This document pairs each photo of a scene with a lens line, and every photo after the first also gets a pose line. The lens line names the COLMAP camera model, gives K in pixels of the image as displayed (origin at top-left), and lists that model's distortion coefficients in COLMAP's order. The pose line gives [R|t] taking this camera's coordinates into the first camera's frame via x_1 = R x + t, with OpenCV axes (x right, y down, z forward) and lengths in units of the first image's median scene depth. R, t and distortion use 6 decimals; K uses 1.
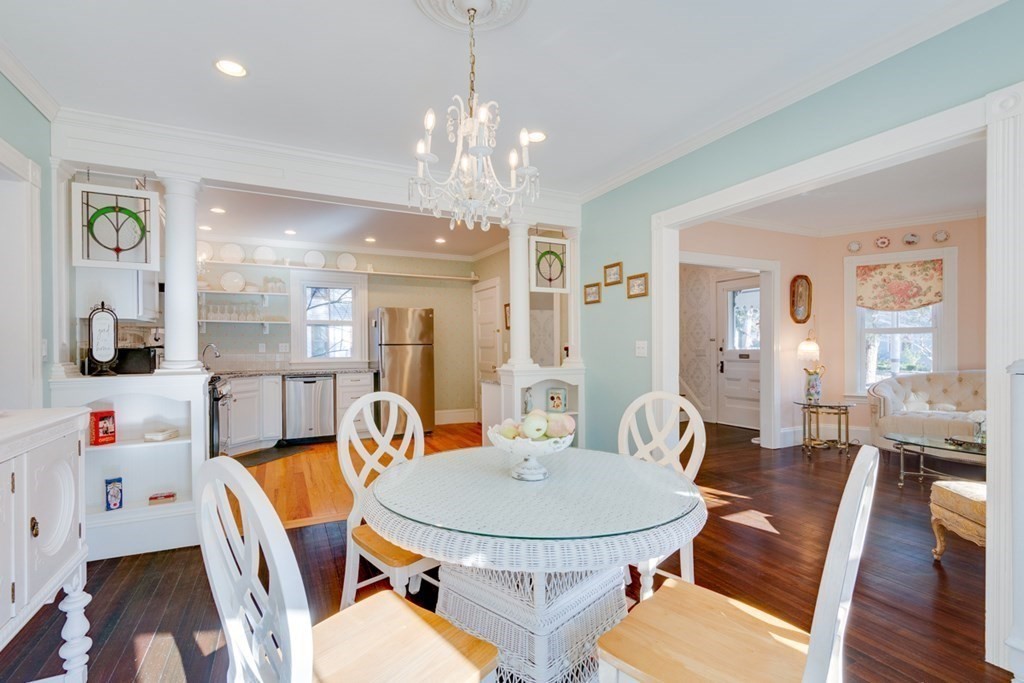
lens RADIAL K [[462.5, 0, 512.7], [0, 462.5, 355.2], [0, 0, 1]] dist [0.003791, -0.000059]
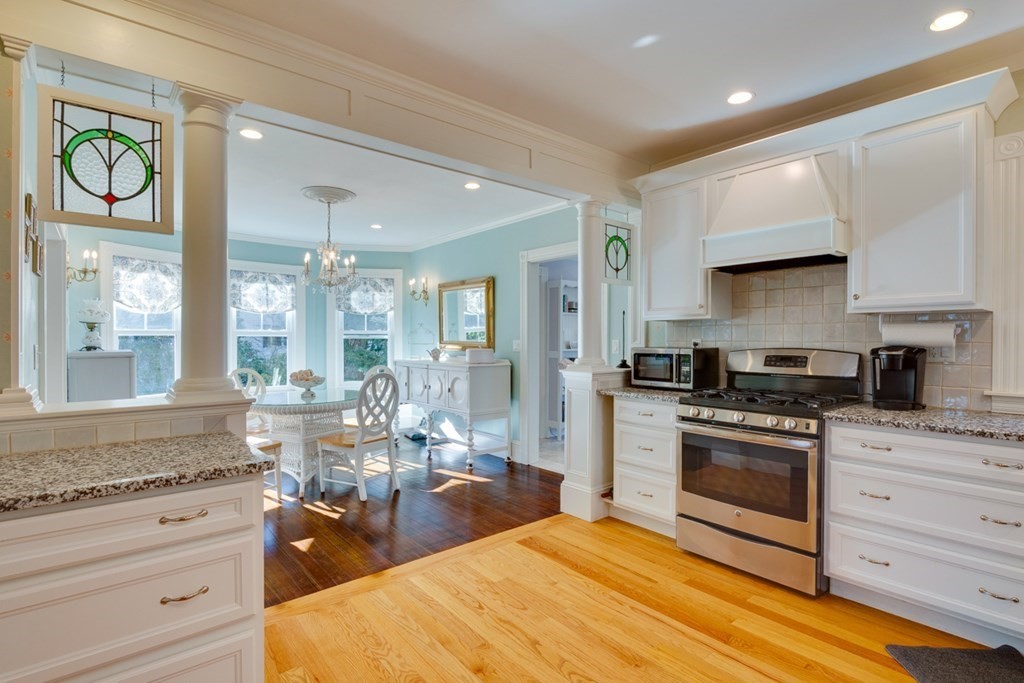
lens RADIAL K [[500.8, 0, 515.4], [0, 500.8, 343.8], [0, 0, 1]] dist [-0.001794, -0.001099]
pose [[-0.972632, 0.006453, -0.232261, -0.122611], [0.000336, 0.999652, 0.026366, -0.028742], [0.232350, 0.025567, -0.972296, 1.078987]]
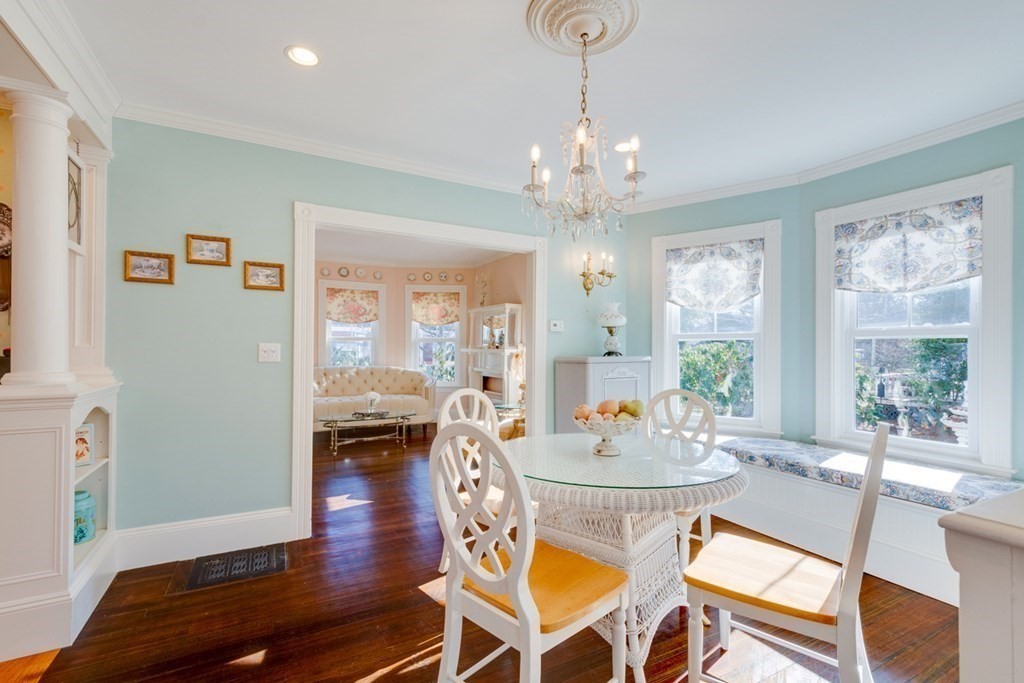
lens RADIAL K [[455.7, 0, 513.1], [0, 455.7, 346.6], [0, 0, 1]] dist [0.006783, -0.000294]
pose [[-0.031856, 0.012960, 0.999408, -0.331553], [0.010823, 0.999862, -0.012621, -0.005700], [-0.999434, 0.010414, -0.031992, 0.348354]]
